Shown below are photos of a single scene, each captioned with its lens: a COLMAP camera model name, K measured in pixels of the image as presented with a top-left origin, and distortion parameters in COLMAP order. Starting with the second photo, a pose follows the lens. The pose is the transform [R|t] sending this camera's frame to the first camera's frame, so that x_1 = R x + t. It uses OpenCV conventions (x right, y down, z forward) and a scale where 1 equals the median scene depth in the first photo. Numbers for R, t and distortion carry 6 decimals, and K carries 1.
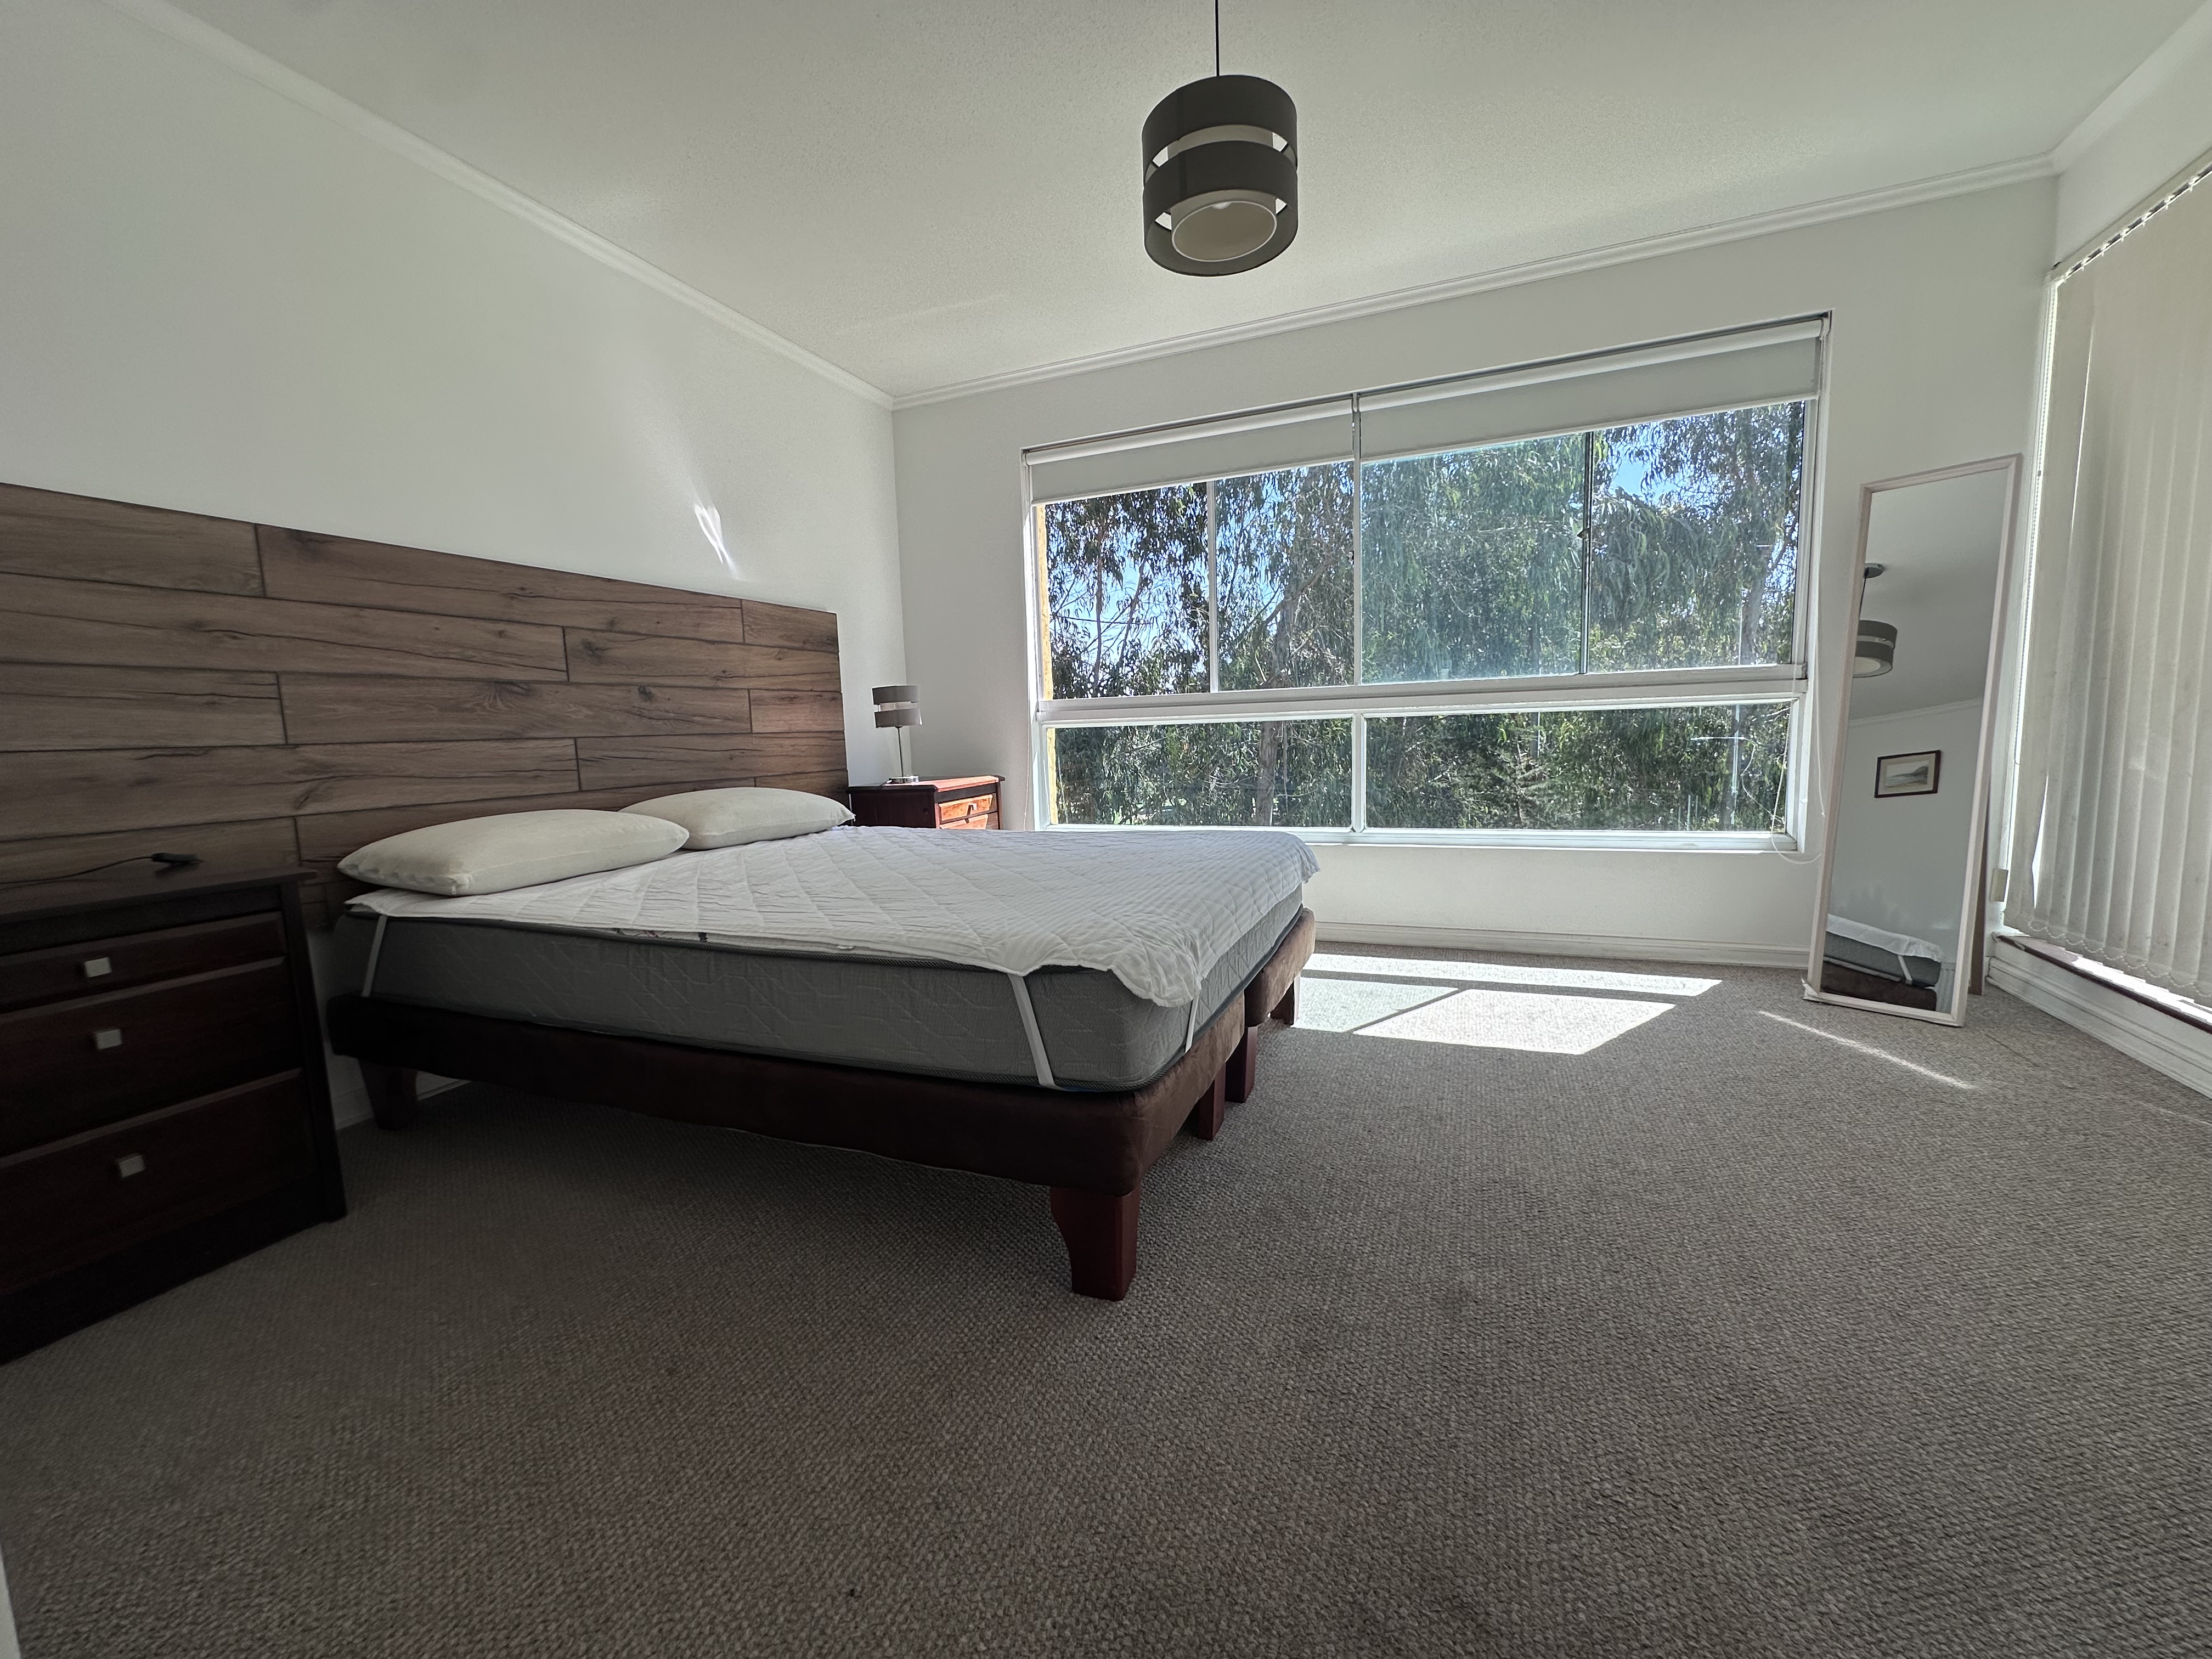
lens RADIAL K [[884.8, 0, 1109.4], [0, 884.8, 830.3], [0, 0, 1]] dist [-0.000257, -0.001037]
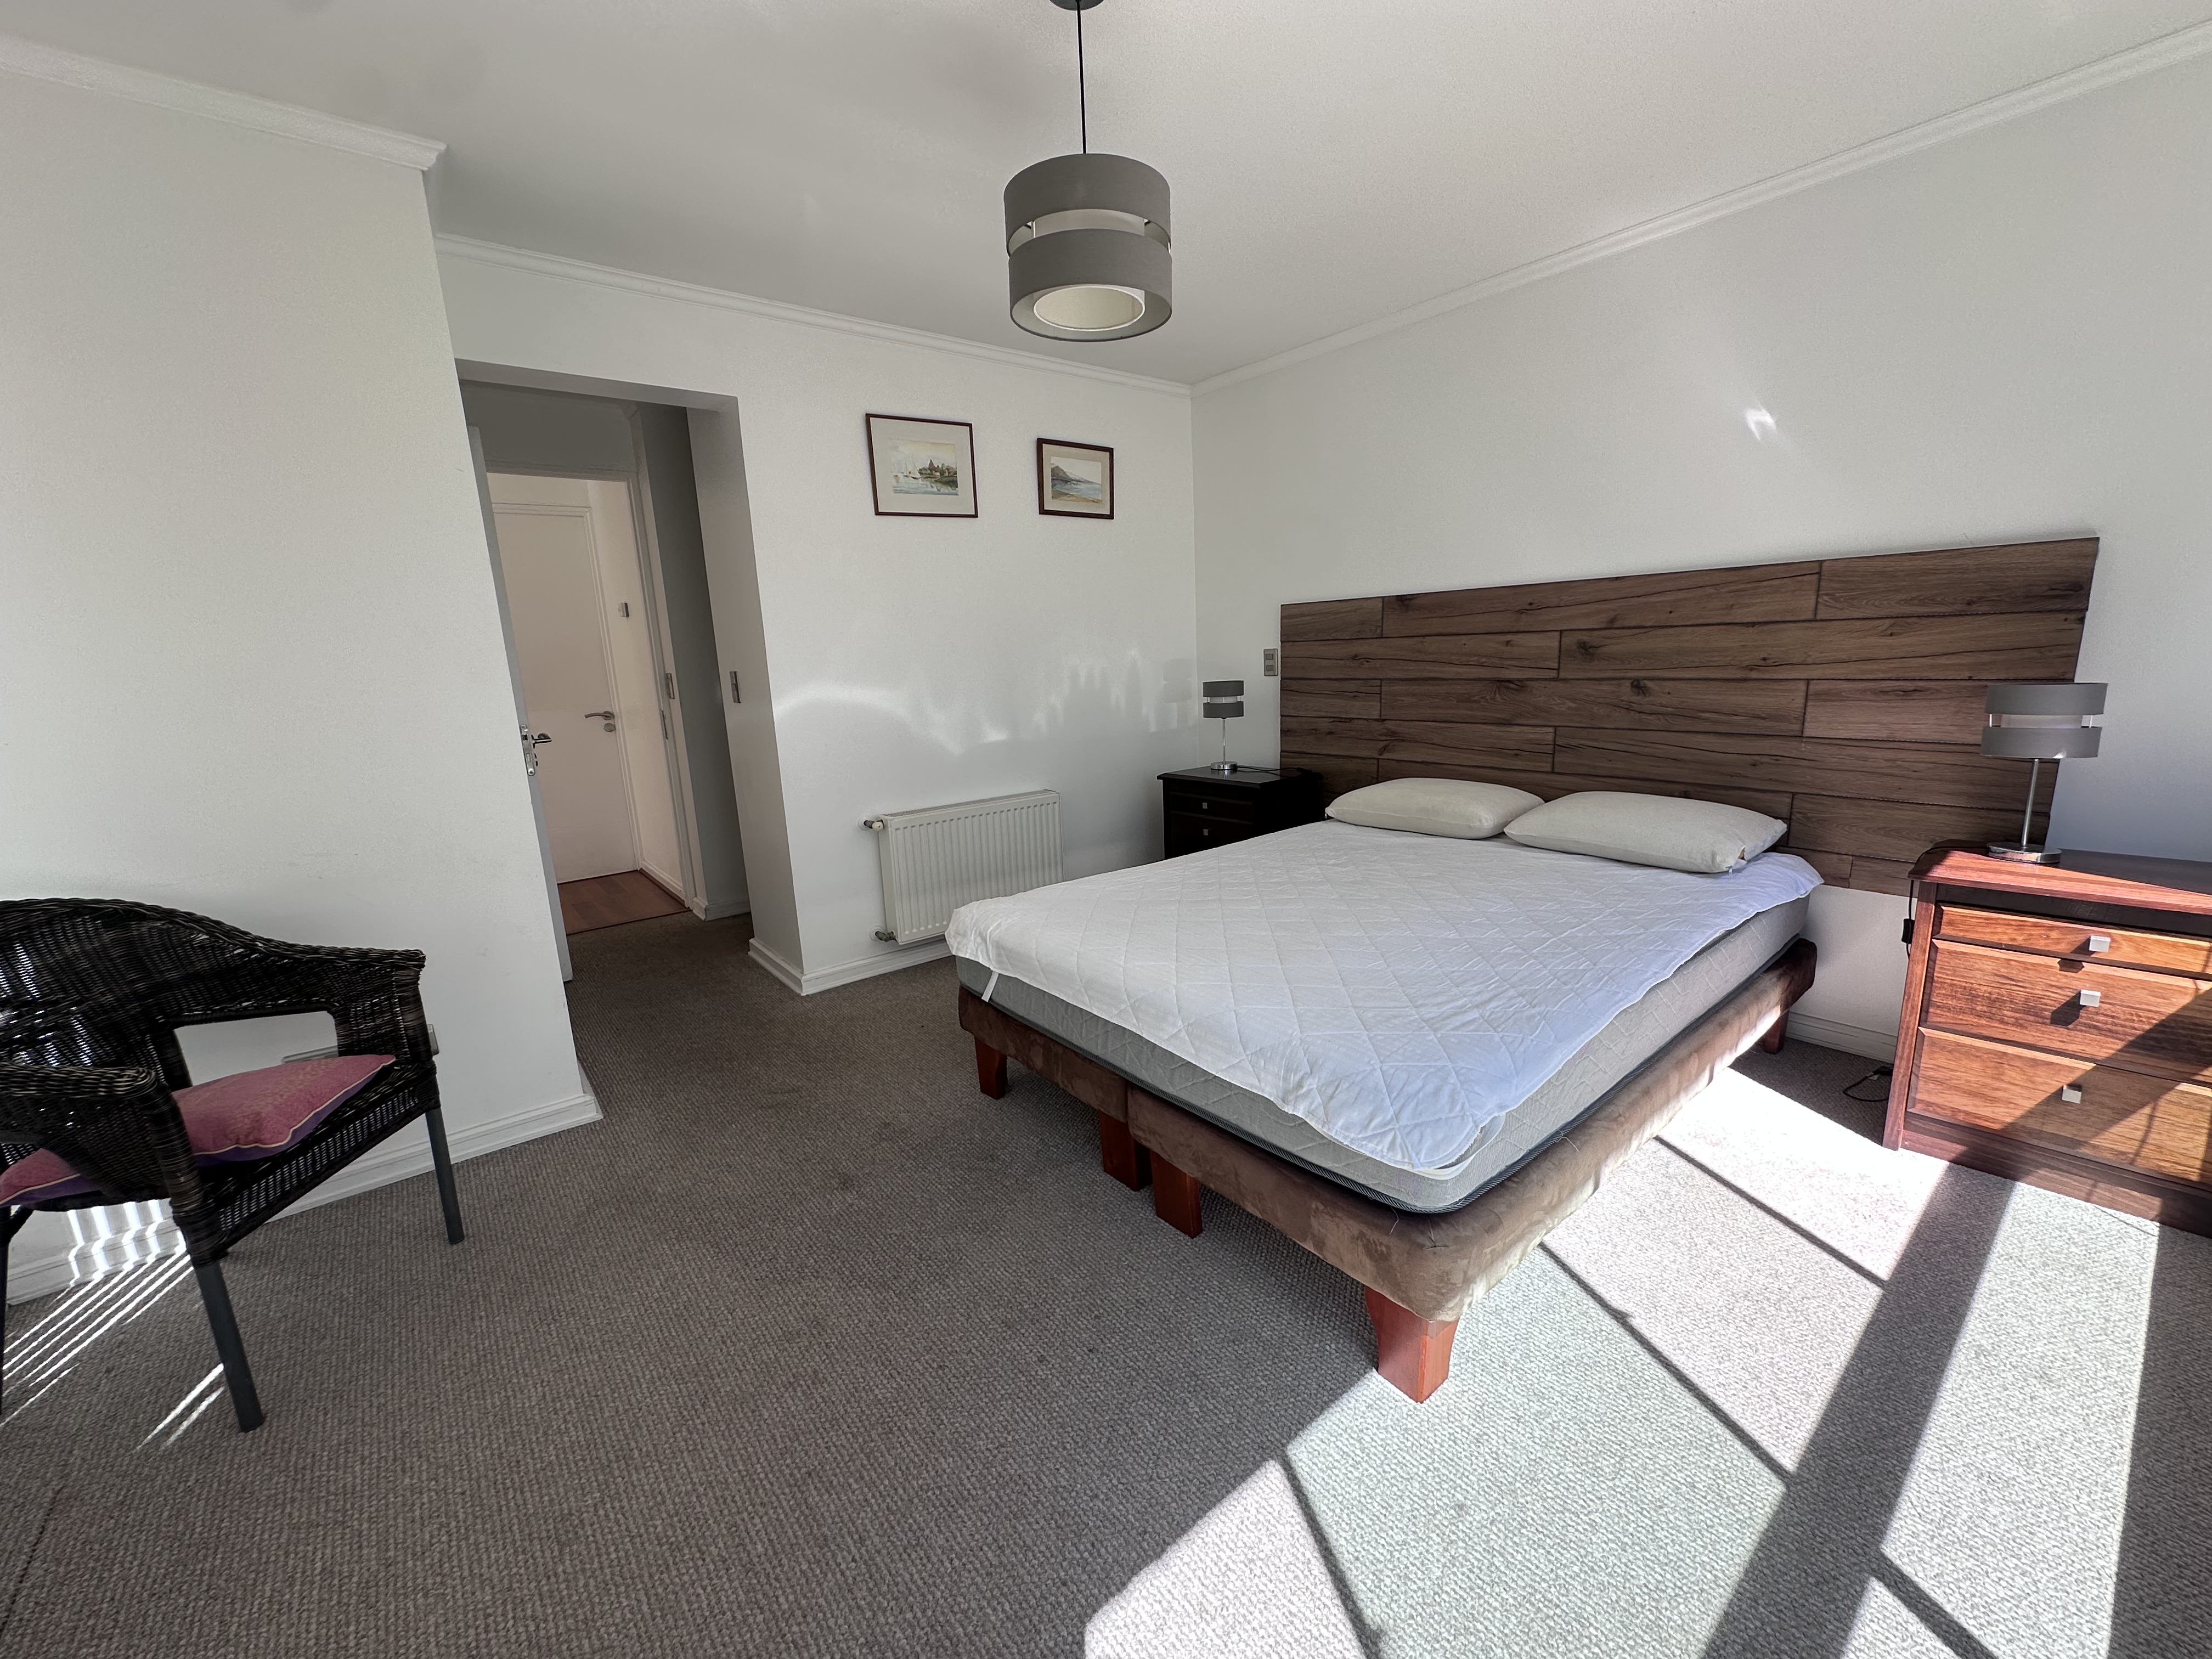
lens RADIAL K [[884.8, 0, 1108.1], [0, 884.8, 829.7], [0, 0, 1]] dist [-0.000257, -0.001037]
pose [[-0.472941, 0.225003, -0.851881, 0.697251], [-0.048478, 0.958735, 0.280139, -0.272605], [0.879760, 0.173786, -0.442517, 1.024072]]
